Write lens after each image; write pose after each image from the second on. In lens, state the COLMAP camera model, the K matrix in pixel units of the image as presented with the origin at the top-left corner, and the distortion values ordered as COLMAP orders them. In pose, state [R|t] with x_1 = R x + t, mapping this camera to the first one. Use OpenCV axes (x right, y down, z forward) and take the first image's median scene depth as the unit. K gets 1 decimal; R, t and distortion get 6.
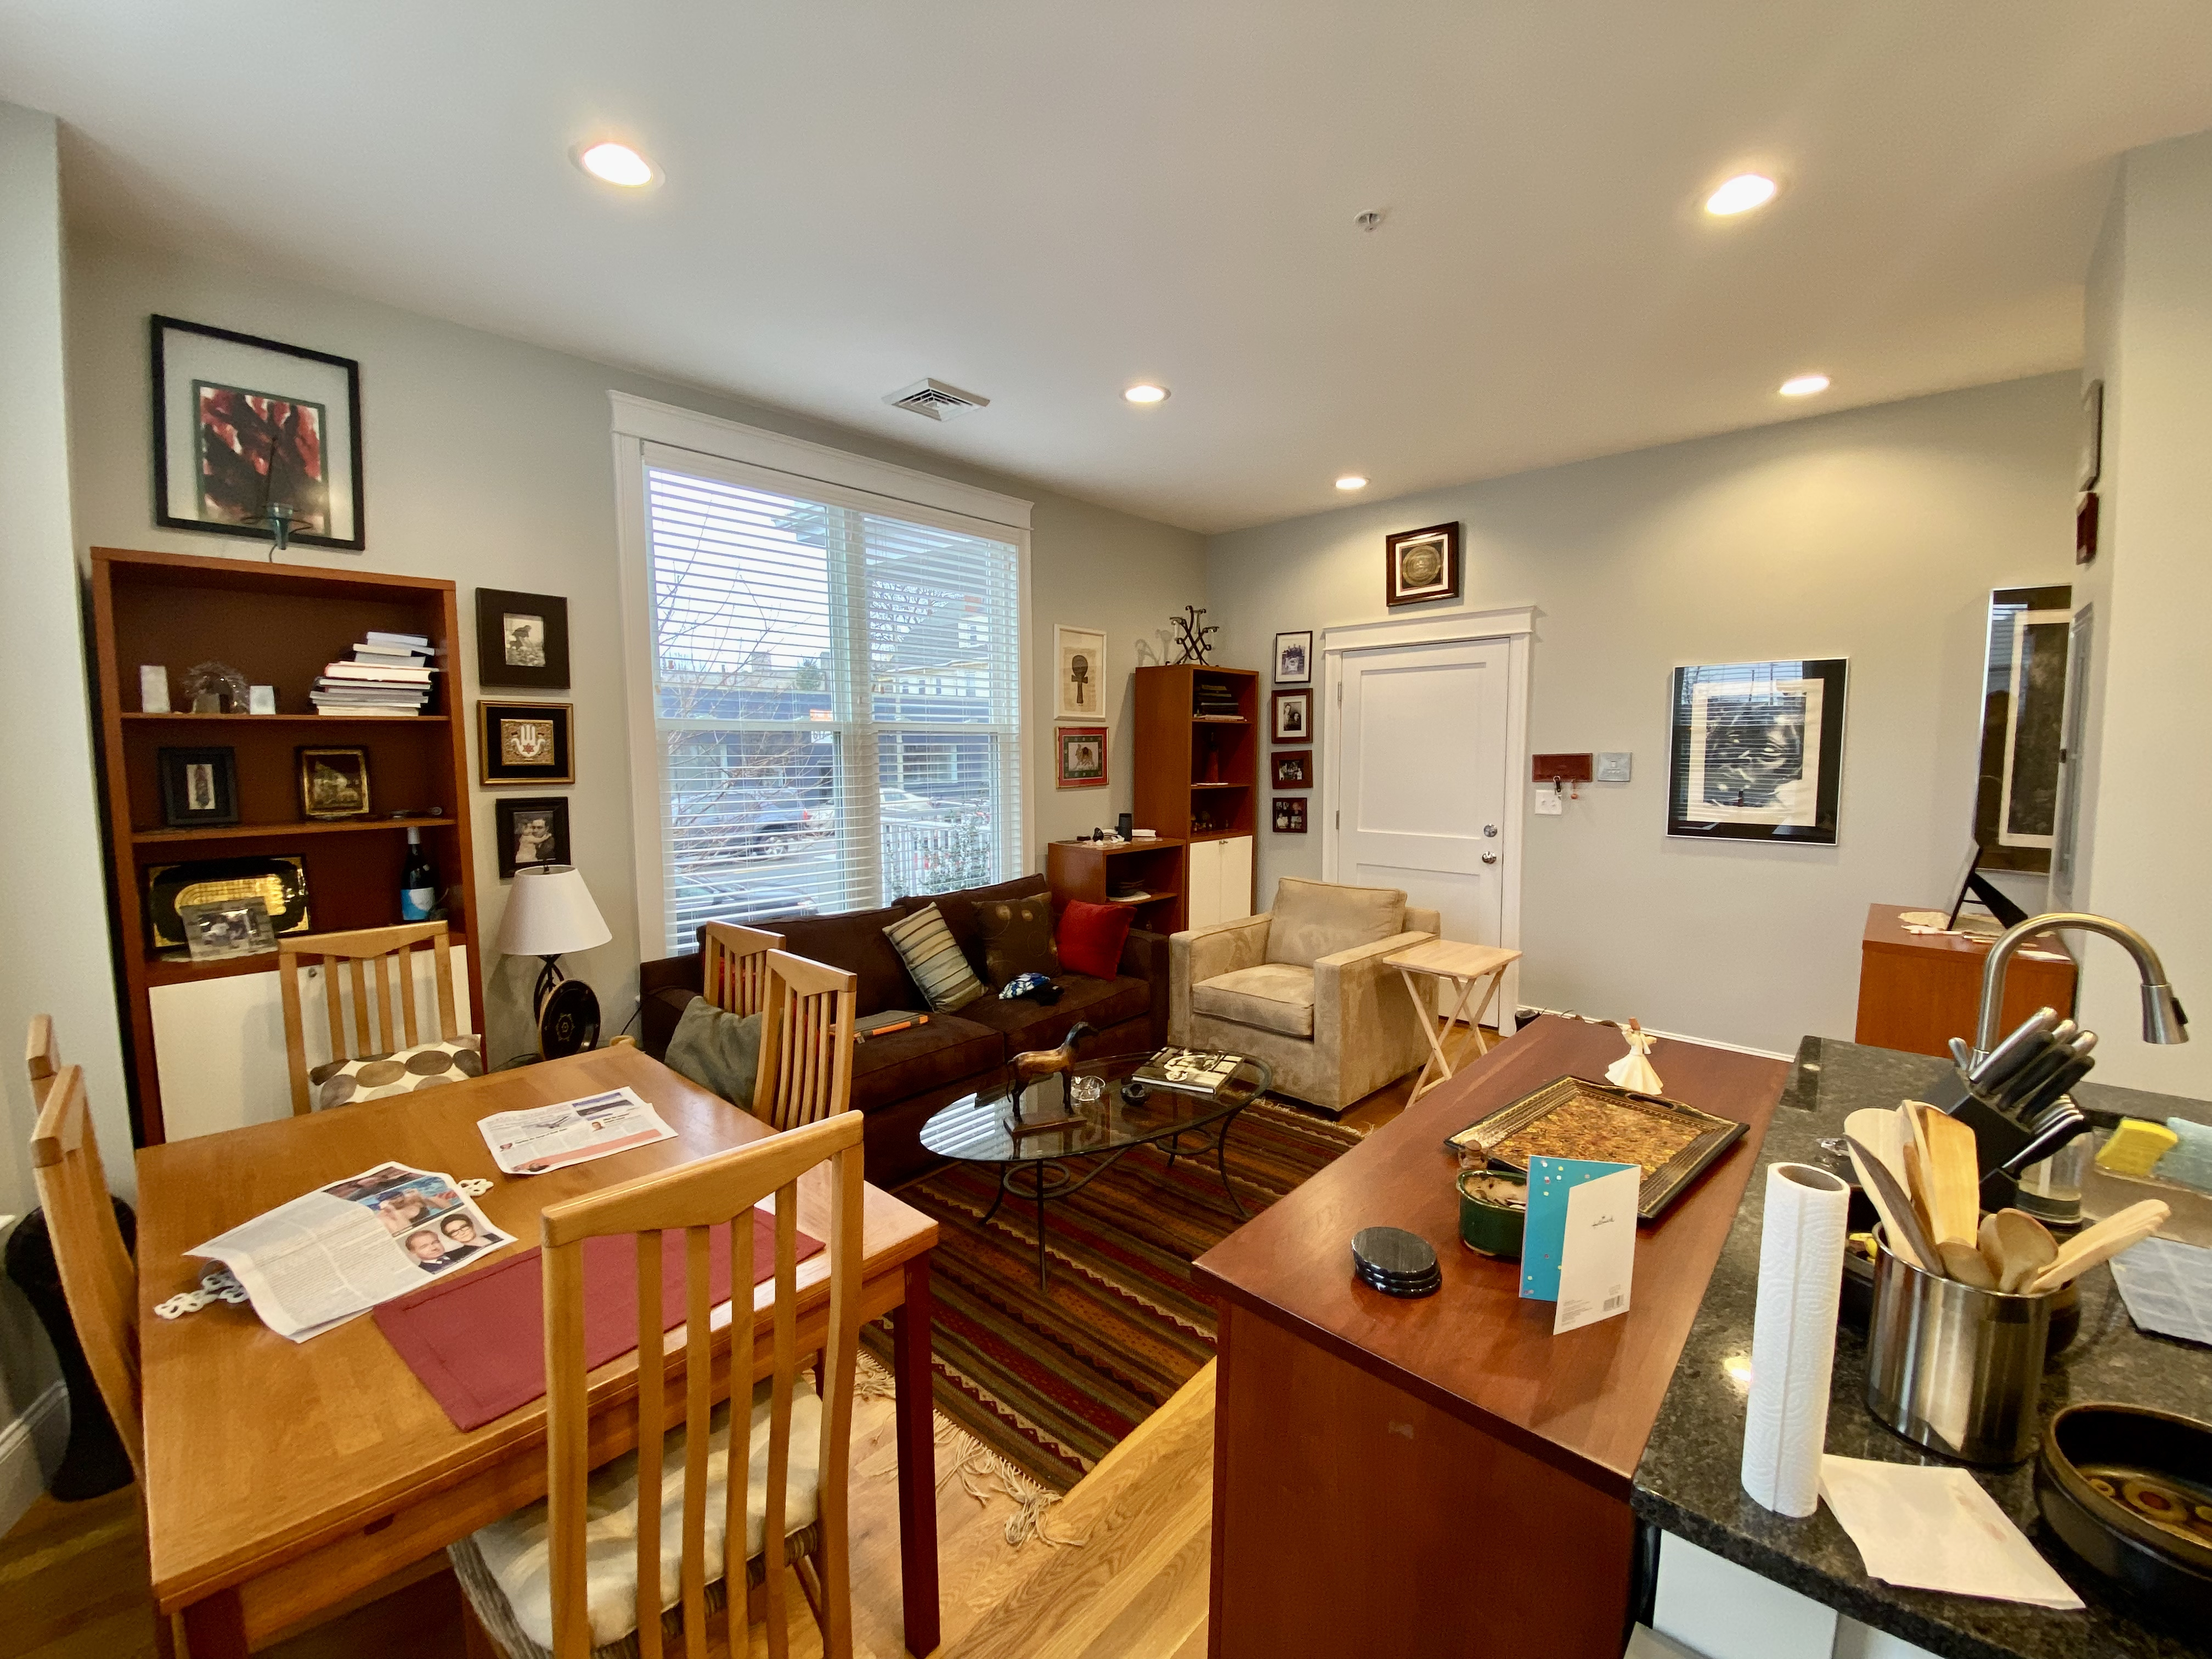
lens RADIAL K [[895.8, 0, 1116.9], [0, 895.8, 818.6], [0, 0, 1]] dist [0.018900, -0.017948]
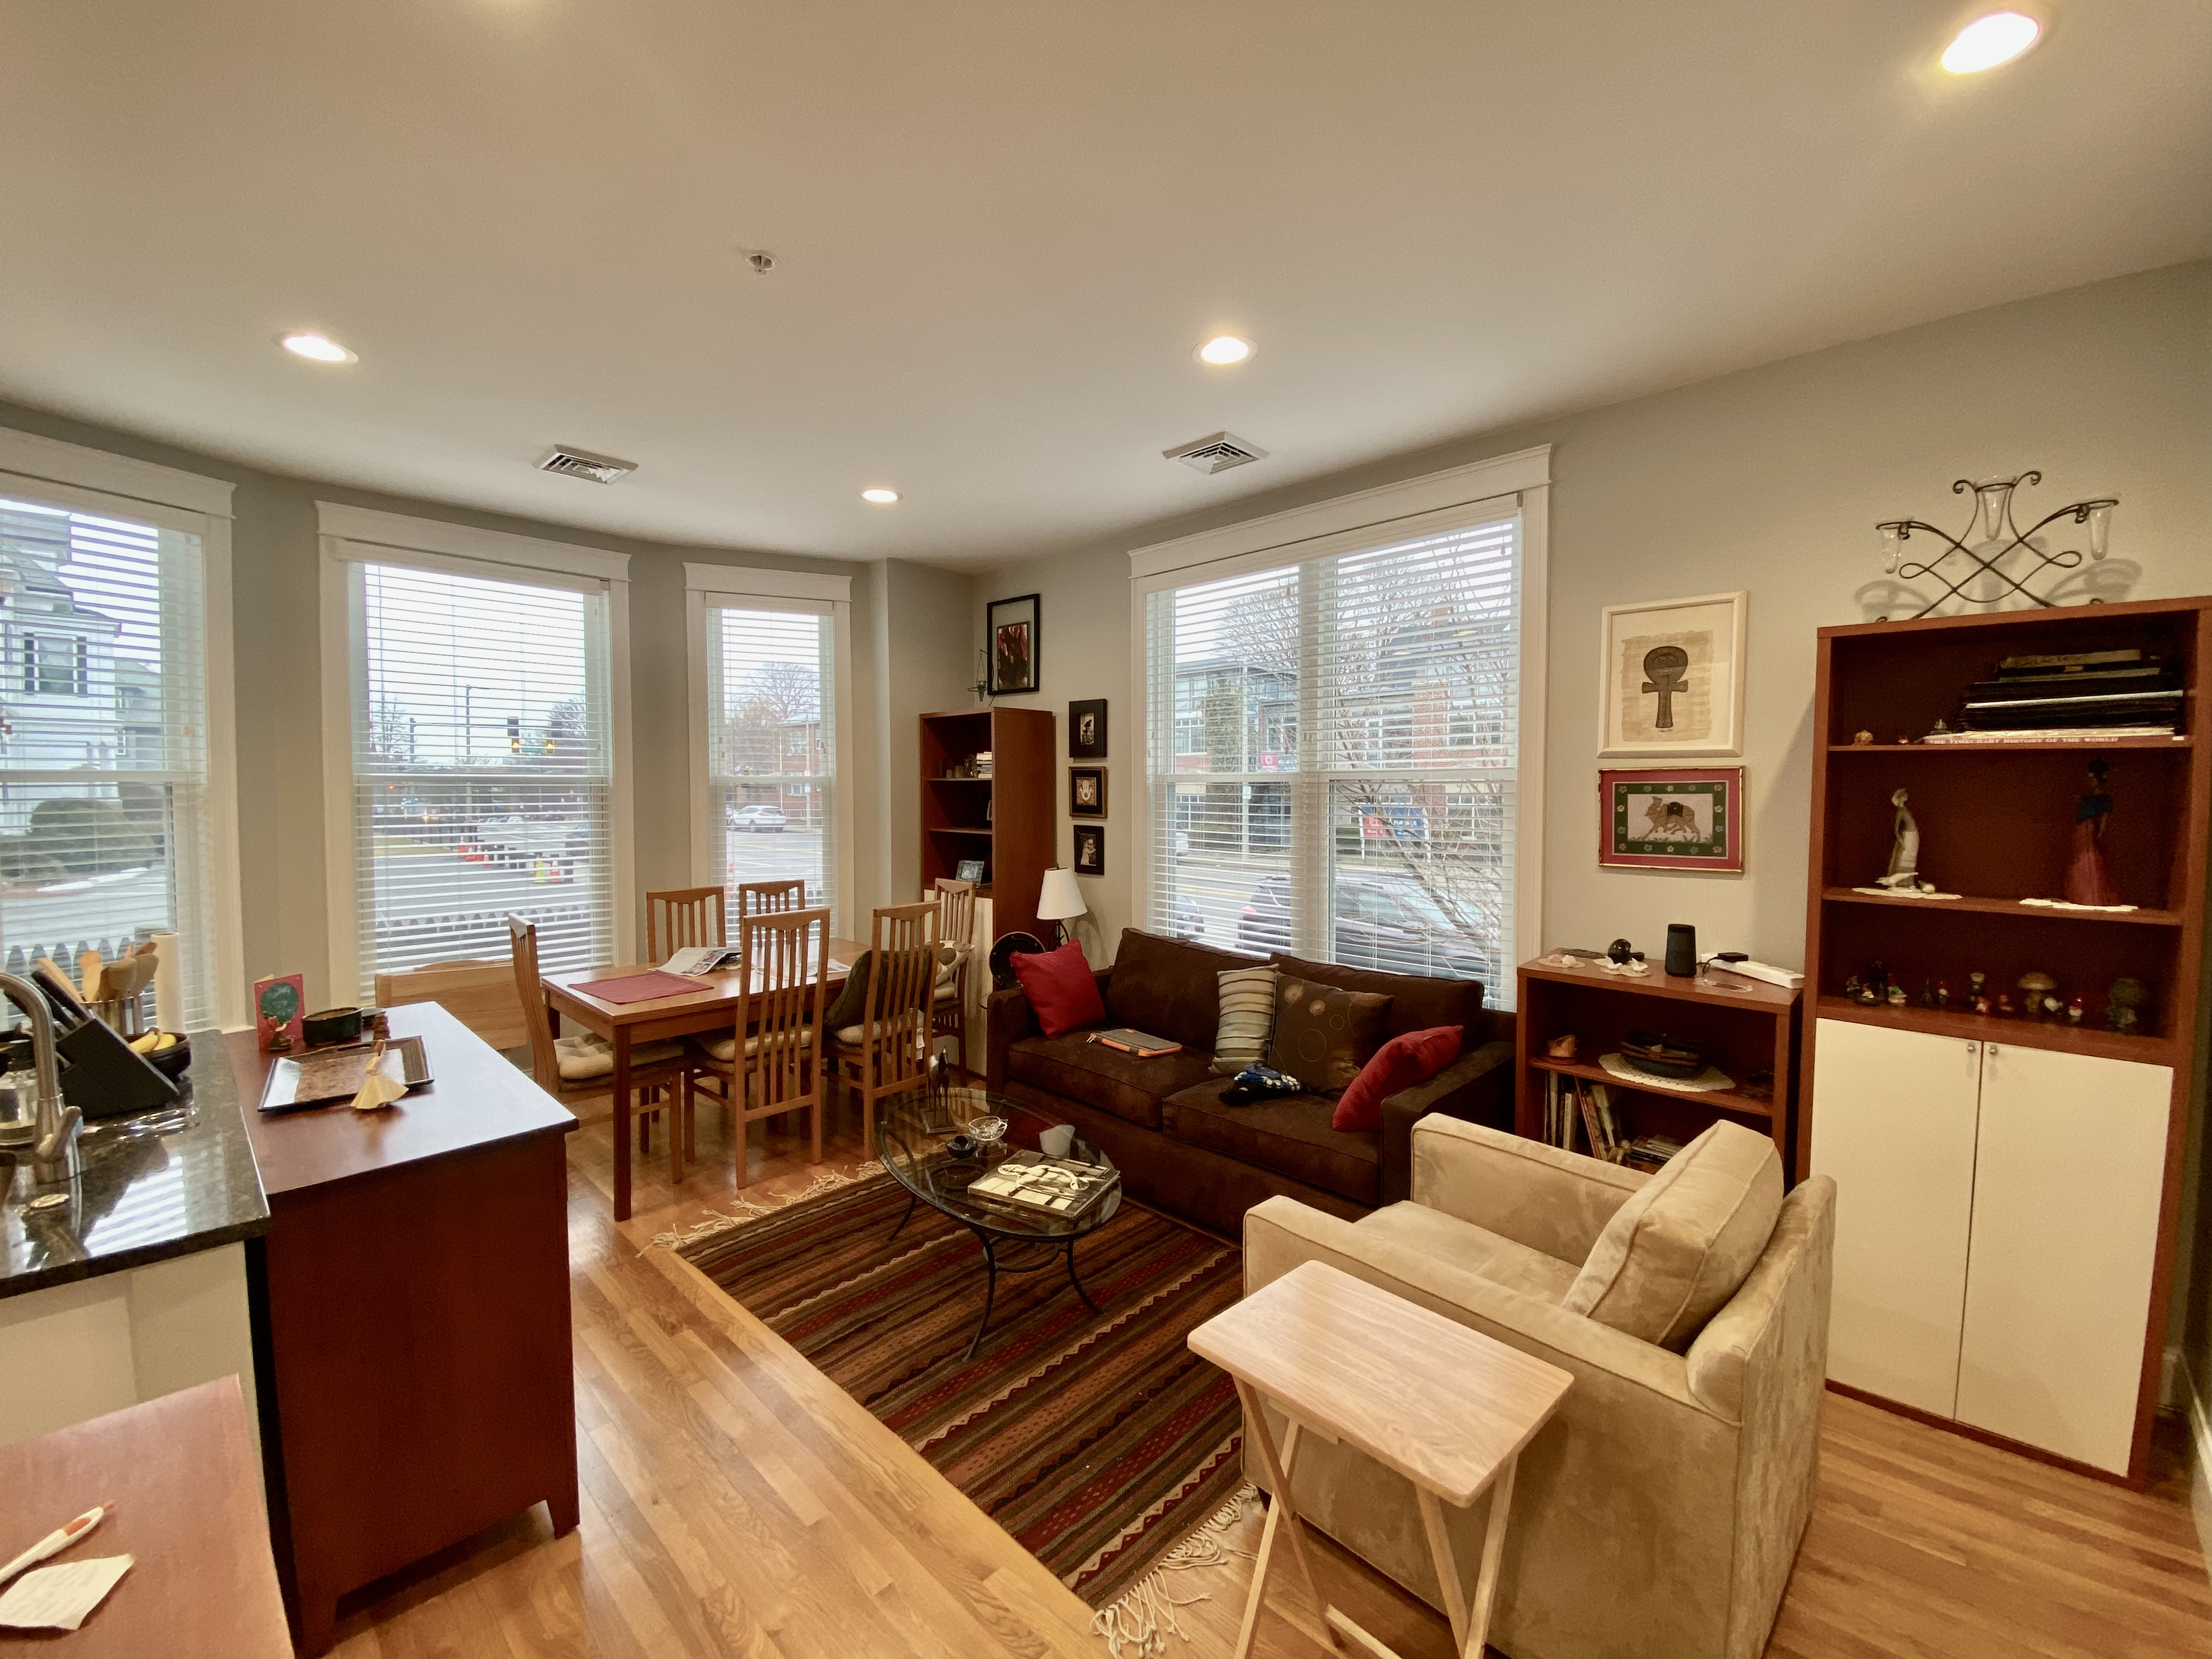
lens RADIAL K [[891.4, 0, 1099.8], [0, 891.4, 823.8], [0, 0, 1]] dist [0.018792, -0.020019]
pose [[-0.046546, 0.043567, -0.997966, 0.865671], [-0.082939, 0.995430, 0.047324, -0.096747], [0.995467, 0.084973, -0.042720, 1.016542]]
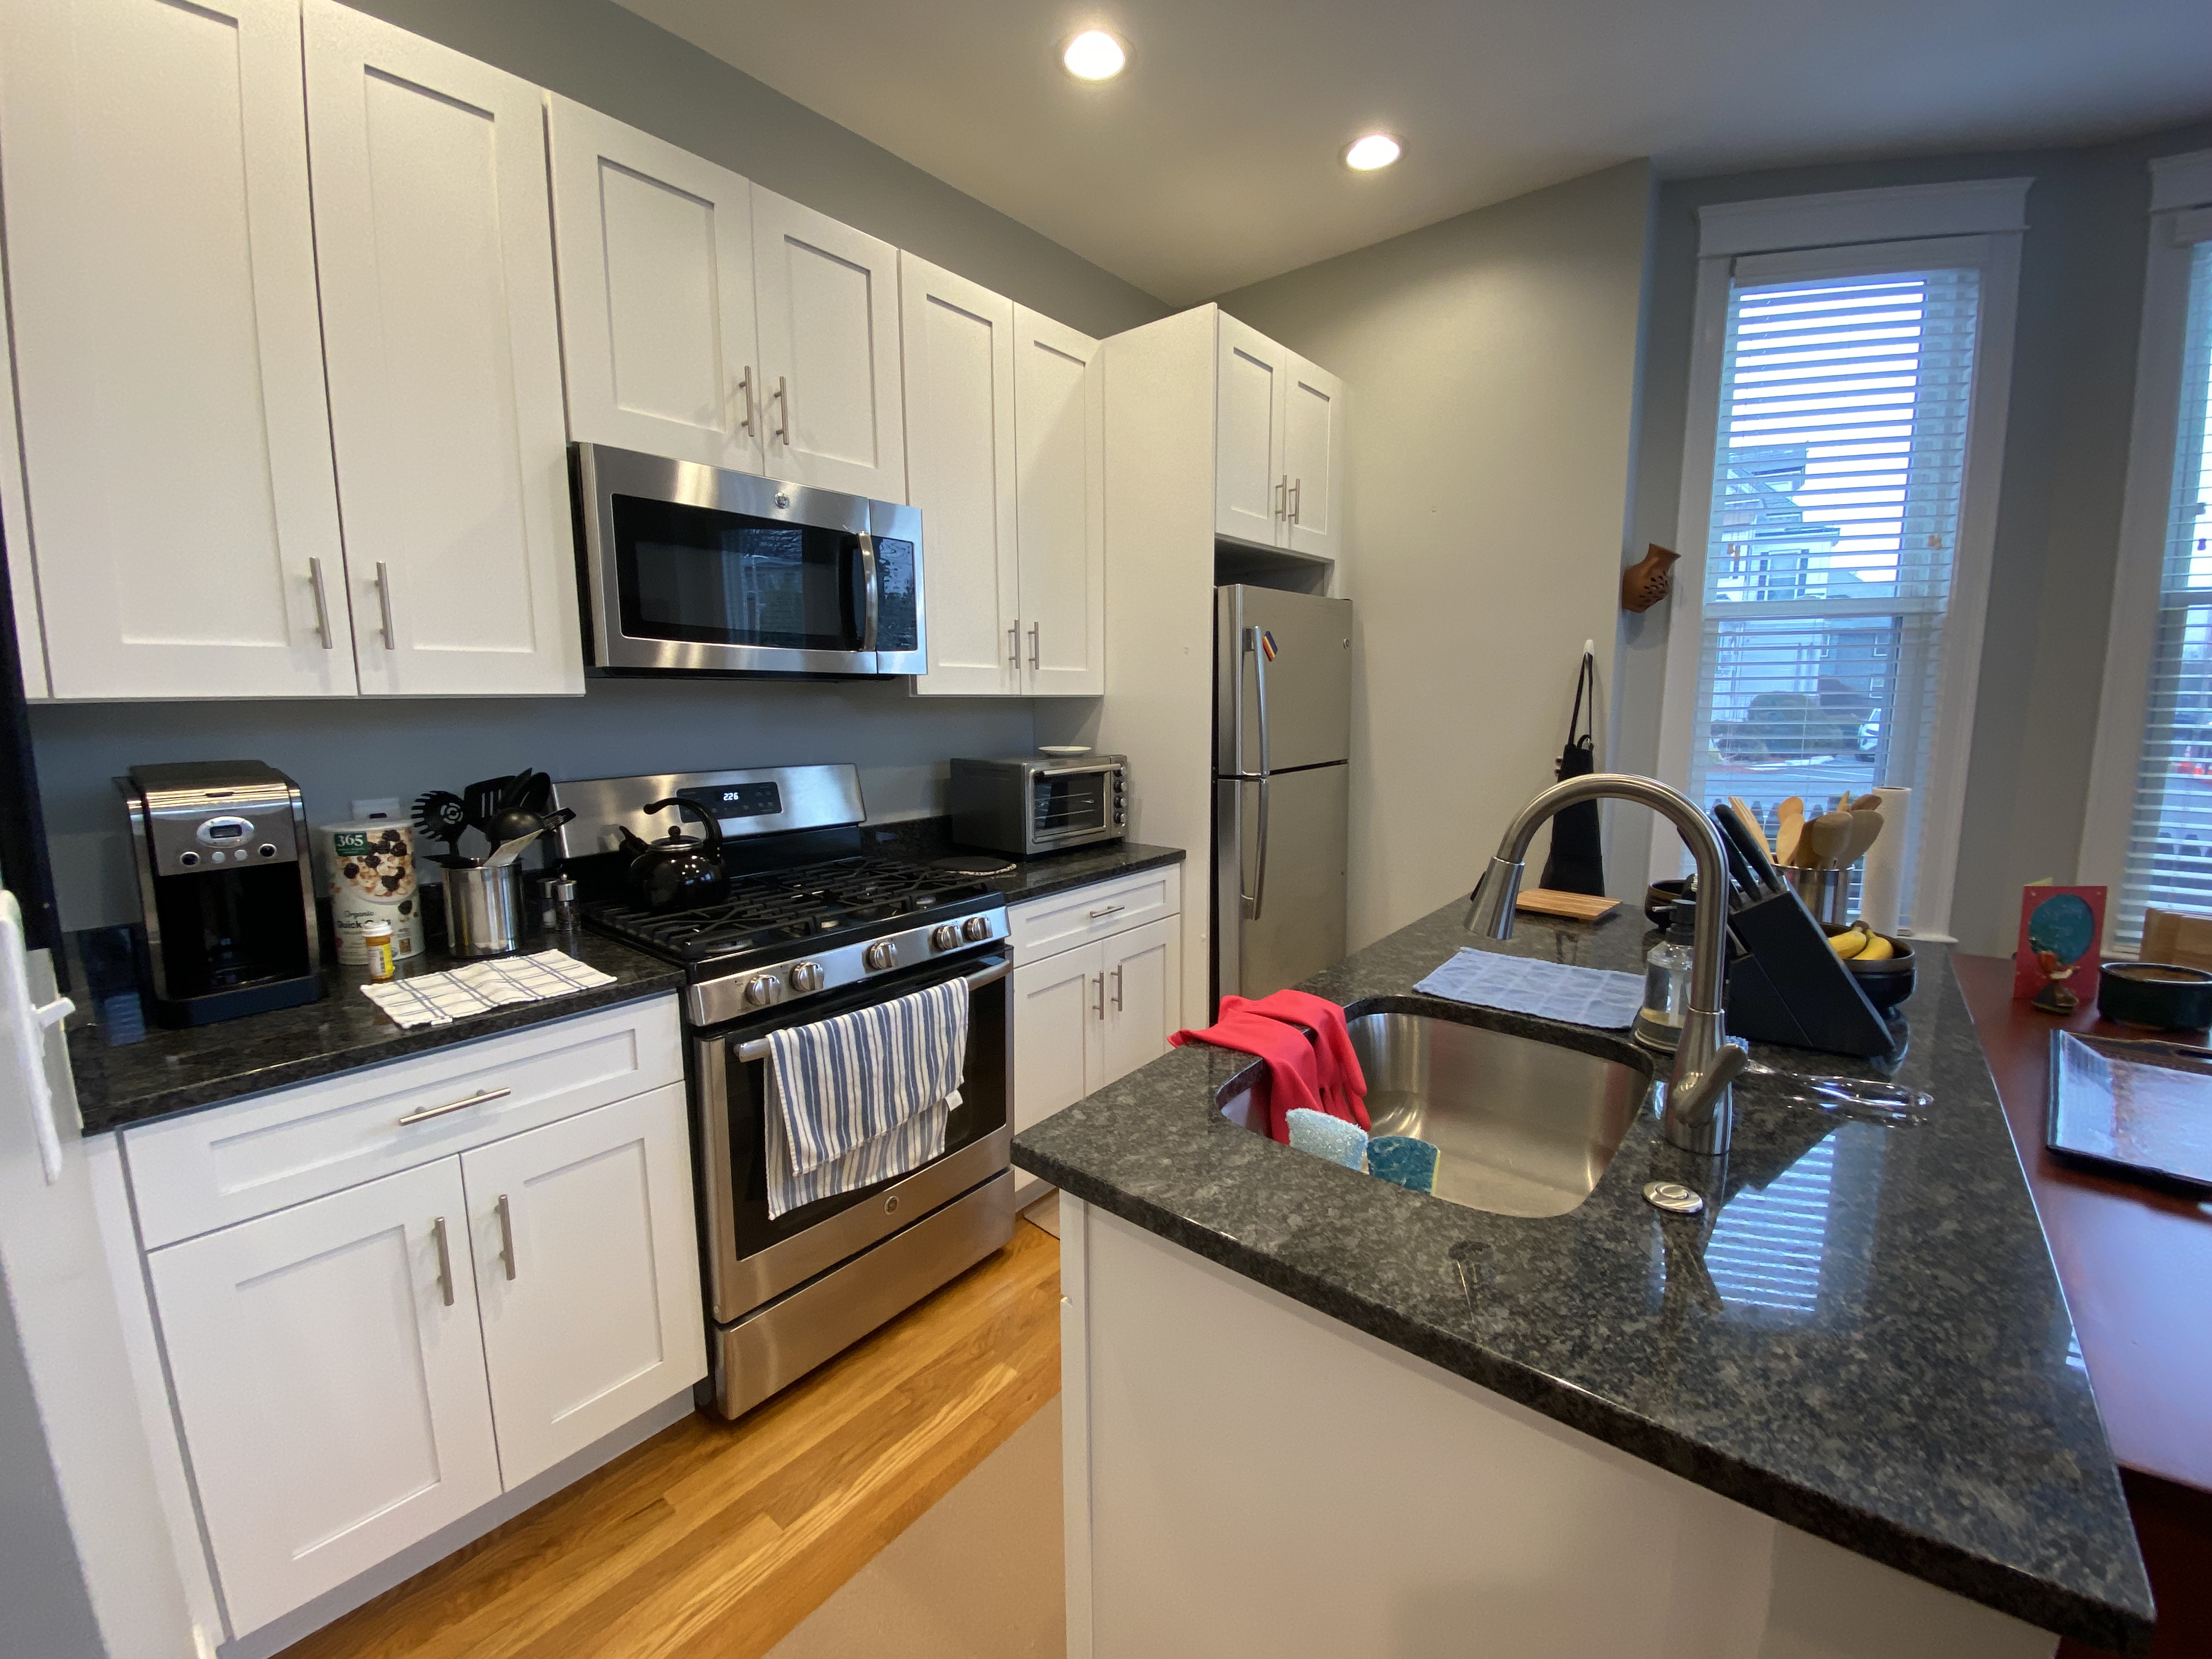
lens RADIAL K [[895.8, 0, 1116.9], [0, 895.8, 818.6], [0, 0, 1]] dist [0.018900, -0.017948]
pose [[-0.999428, 0.016657, -0.029421, 0.627536], [0.009873, 0.976067, 0.217247, -0.006023], [0.032336, 0.216833, -0.975673, 0.711840]]
